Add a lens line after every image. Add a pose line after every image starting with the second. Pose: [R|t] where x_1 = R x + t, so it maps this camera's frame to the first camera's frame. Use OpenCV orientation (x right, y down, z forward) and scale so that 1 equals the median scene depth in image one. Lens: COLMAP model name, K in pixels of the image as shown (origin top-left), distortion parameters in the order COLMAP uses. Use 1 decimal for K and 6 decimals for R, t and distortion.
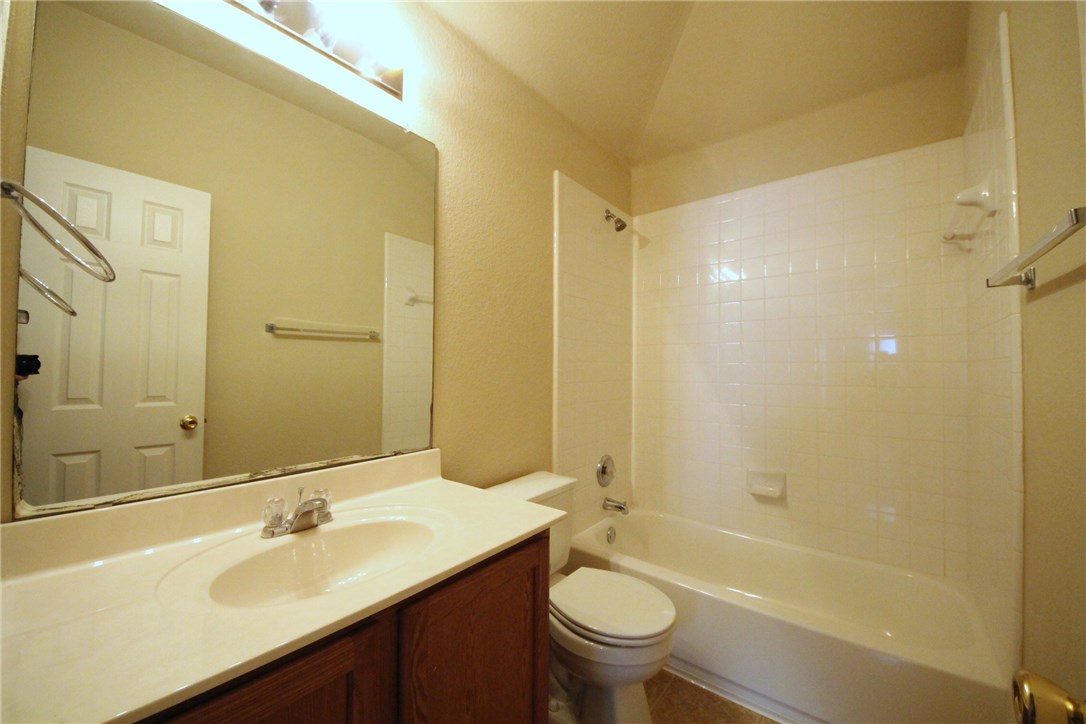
lens RADIAL K [[414.6, 0, 541.1], [0, 414.6, 359.4], [0, 0, 1]] dist [0.020994, -0.018269]
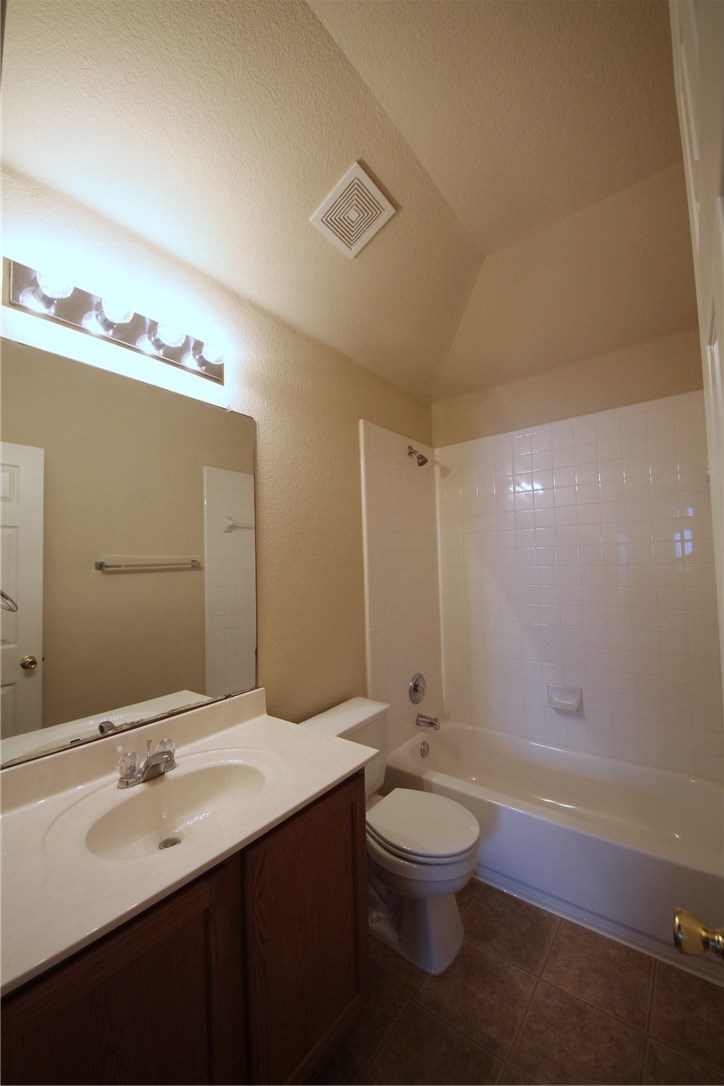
lens RADIAL K [[414.6, 0, 359.3], [0, 414.6, 544.4], [0, 0, 1]] dist [0.020994, -0.018269]
pose [[0.999339, -0.034685, 0.010900, 0.010120], [0.034910, 0.999165, -0.021219, -0.126417], [-0.010155, 0.021585, 0.999715, -0.117009]]
